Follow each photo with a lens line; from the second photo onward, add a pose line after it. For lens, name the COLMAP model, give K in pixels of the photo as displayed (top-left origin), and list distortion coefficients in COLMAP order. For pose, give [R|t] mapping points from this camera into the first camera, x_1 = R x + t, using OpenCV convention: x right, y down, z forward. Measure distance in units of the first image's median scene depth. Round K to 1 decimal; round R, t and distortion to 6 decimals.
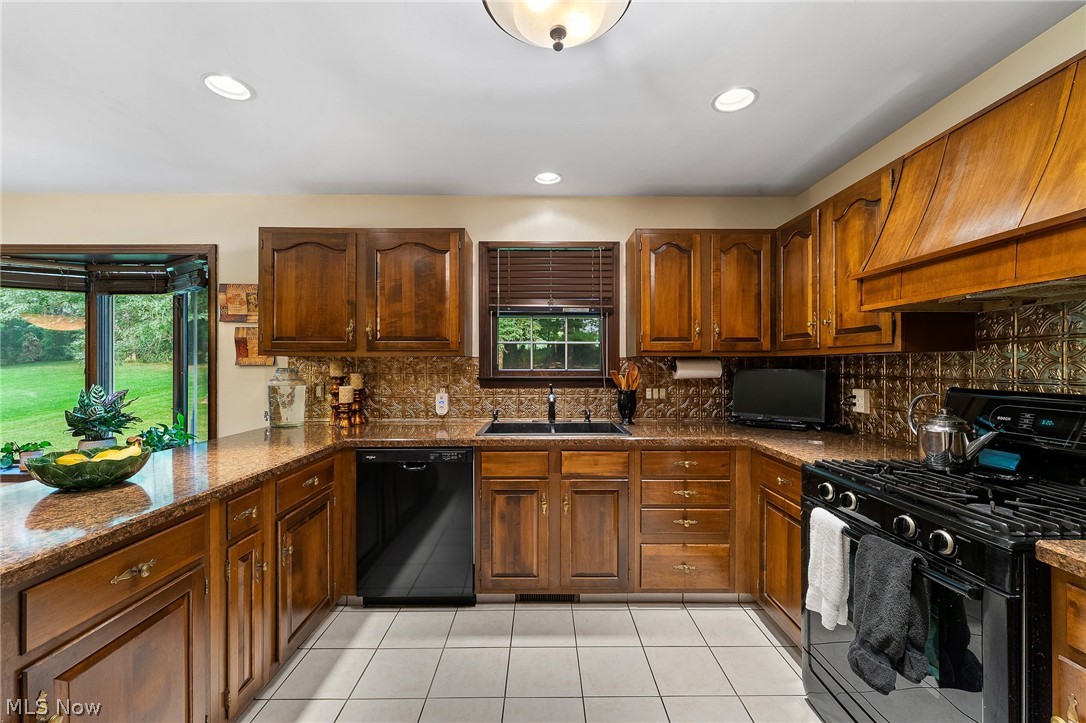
lens RADIAL K [[439.8, 0, 545.1], [0, 439.8, 364.0], [0, 0, 1]] dist [-0.001948, -0.000250]
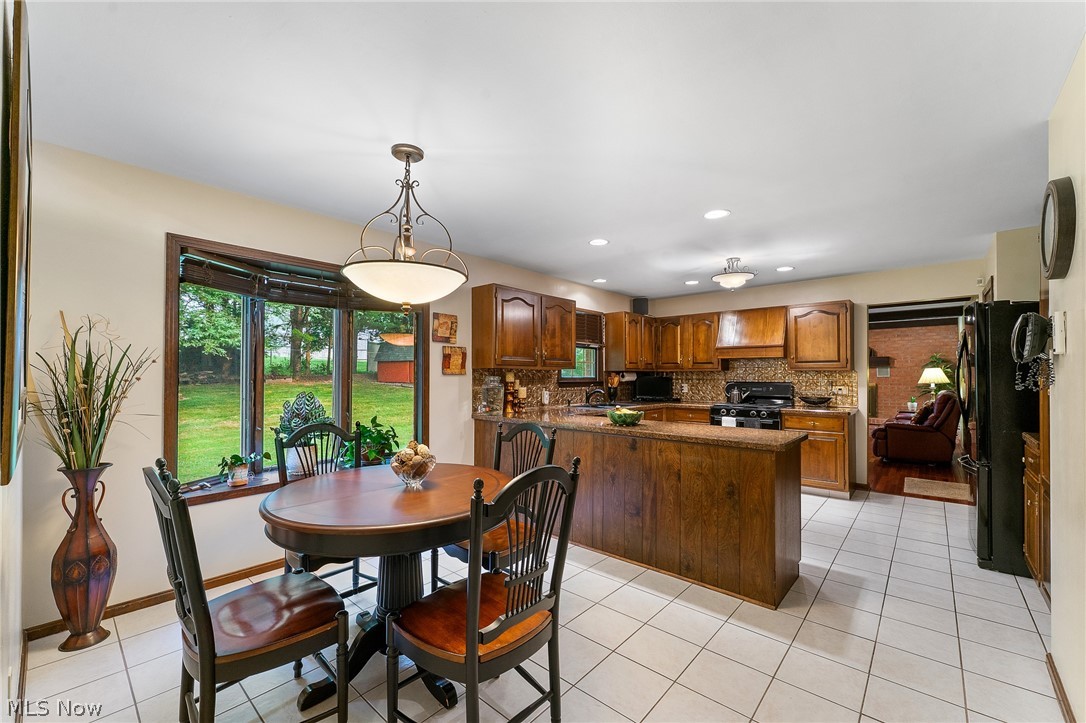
lens RADIAL K [[438.9, 0, 545.5], [0, 438.9, 370.4], [0, 0, 1]] dist [0.000480, 0.000027]
pose [[0.666494, 0.009445, 0.745451, -1.634546], [-0.003061, 0.999946, -0.009934, 0.003690], [-0.745504, 0.004339, 0.666487, -0.137431]]
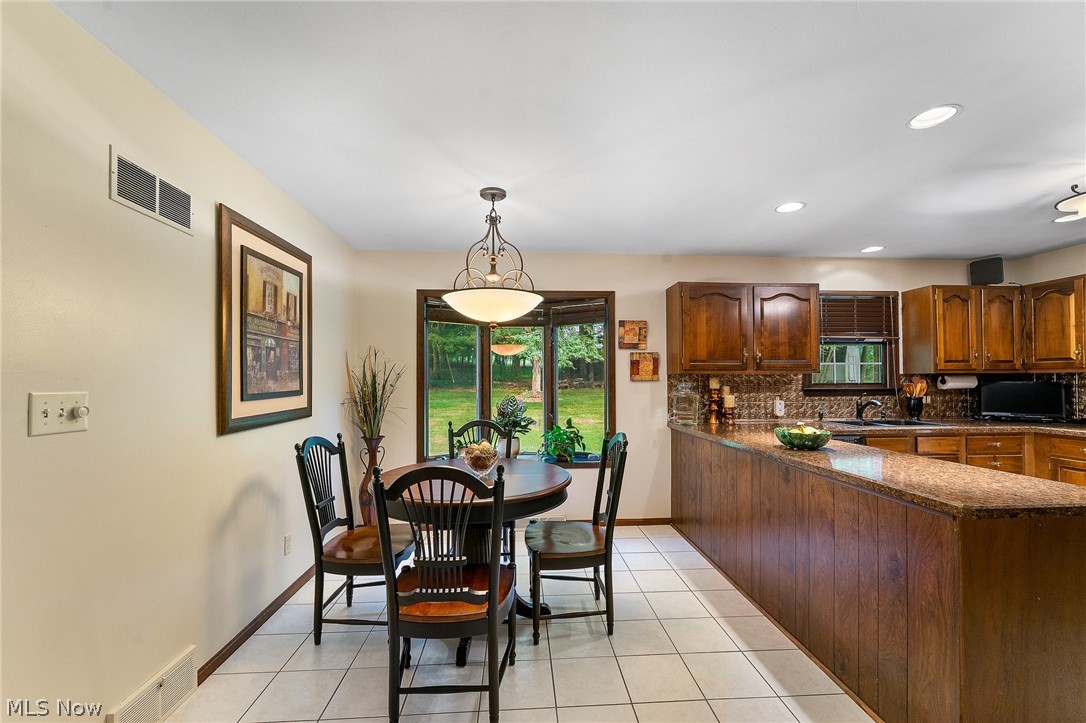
lens RADIAL K [[442.5, 0, 544.9], [0, 442.5, 375.5], [0, 0, 1]] dist [-0.002358, -0.000037]
pose [[0.998449, -0.003298, 0.055578, -1.140658], [0.003898, 0.999935, -0.010681, 0.000531], [-0.055540, 0.010881, 0.998397, -0.373903]]
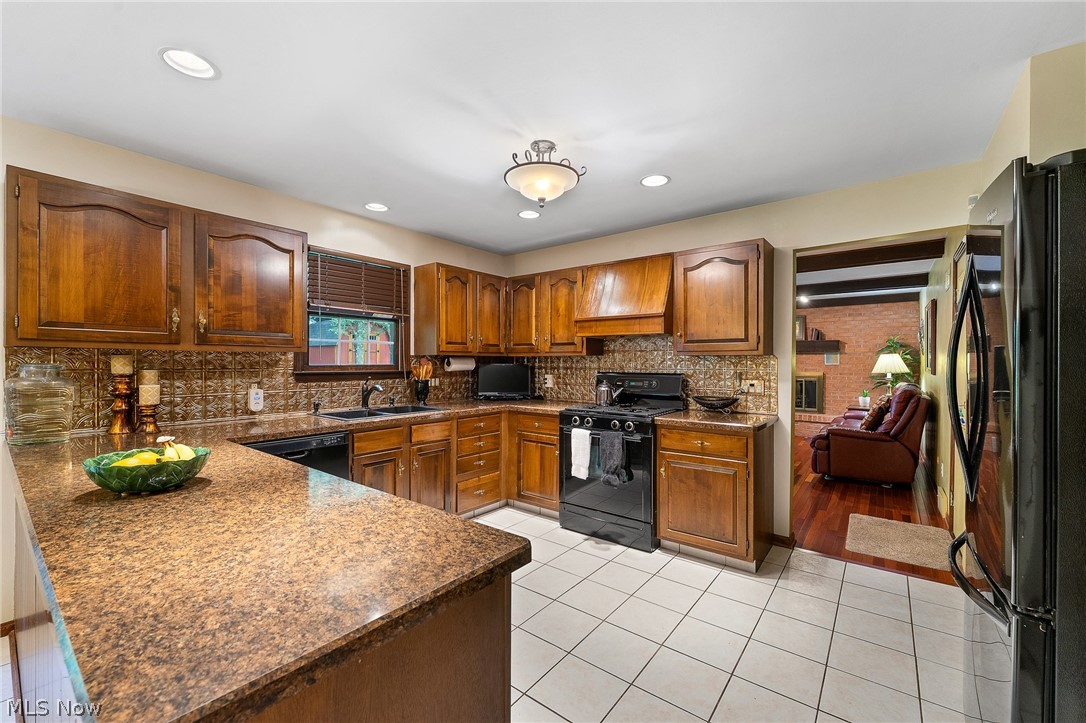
lens RADIAL K [[439.8, 0, 545.1], [0, 439.8, 364.0], [0, 0, 1]] dist [-0.001948, -0.000250]
pose [[0.619591, -0.001022, 0.784924, -0.659889], [-0.005360, 0.999970, 0.005533, 0.001725], [-0.784907, -0.007635, 0.619567, -0.121295]]
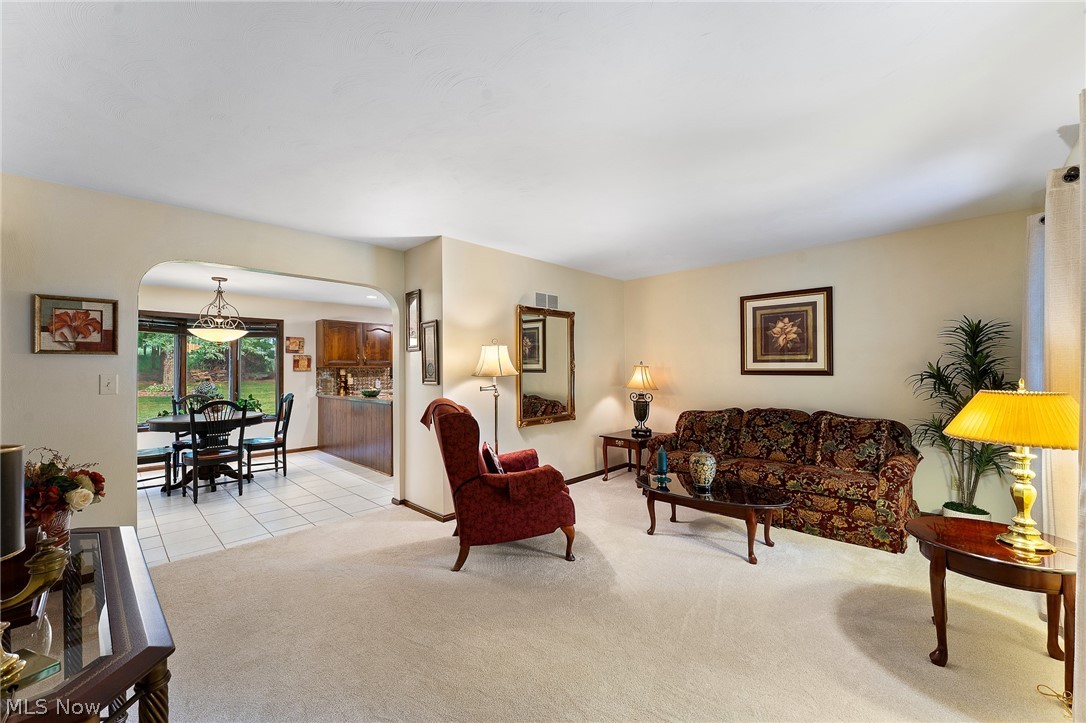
lens RADIAL K [[433.2, 0, 547.6], [0, 433.2, 365.1], [0, 0, 1]] dist [-0.002755, -0.000151]
pose [[0.702345, 0.002668, 0.711832, -1.544148], [0.007605, 0.999908, -0.011251, 0.009136], [-0.711796, 0.013316, 0.702260, -1.801993]]
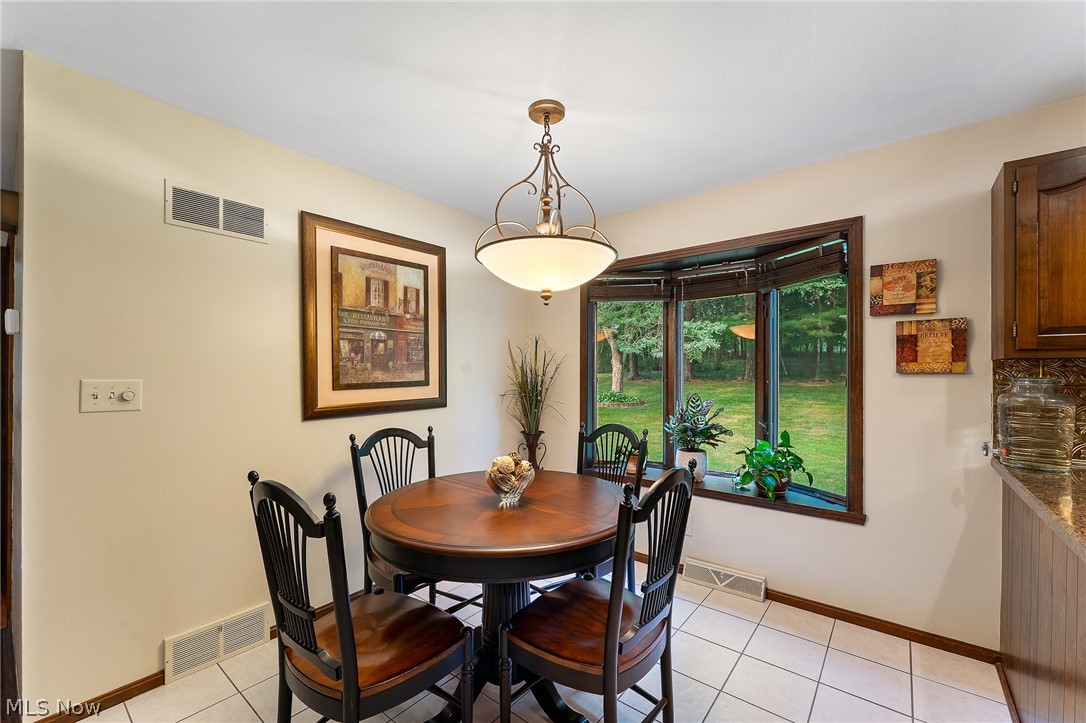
lens RADIAL K [[442.0, 0, 547.7], [0, 442.0, 371.3], [0, 0, 1]] dist [-0.002809, -0.000300]
pose [[0.777879, -0.001949, -0.628411, -0.760209], [0.000749, 0.999997, -0.002173, 0.001405], [0.628414, 0.001220, 0.777878, 0.058138]]
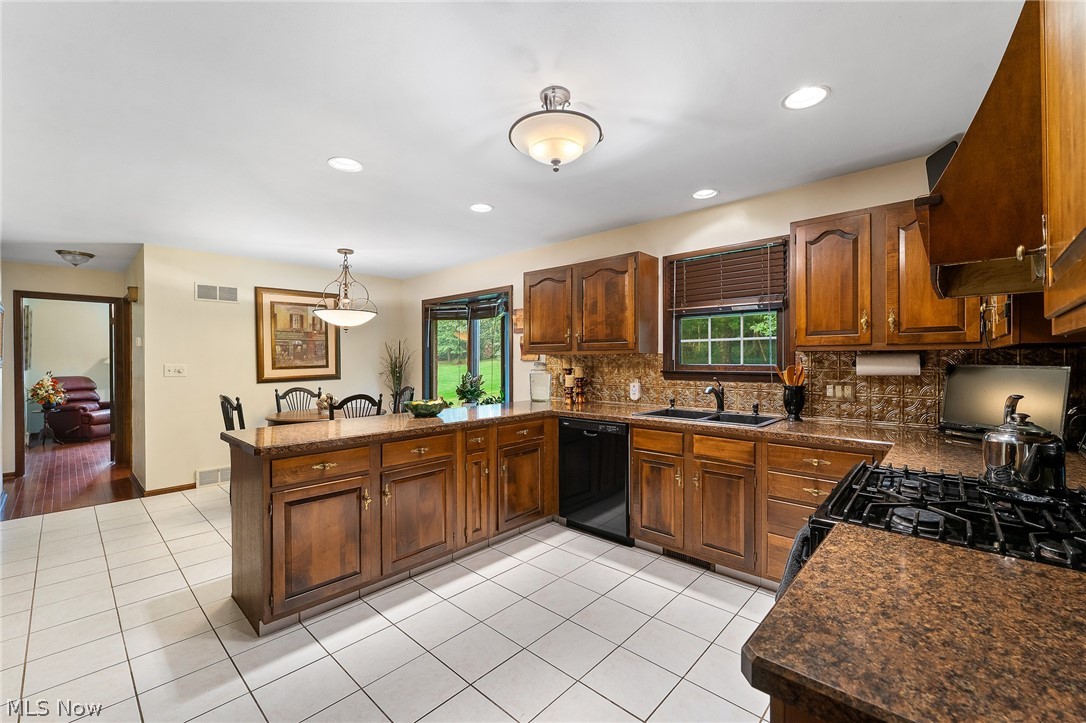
lens RADIAL K [[444.8, 0, 543.0], [0, 444.8, 361.5], [0, 0, 1]] dist [-0.000156, -0.000104]
pose [[0.729329, 0.000703, -0.684163, 0.482428], [0.003725, 0.999981, 0.004998, -0.001787], [0.684153, -0.006193, 0.729312, -0.113215]]
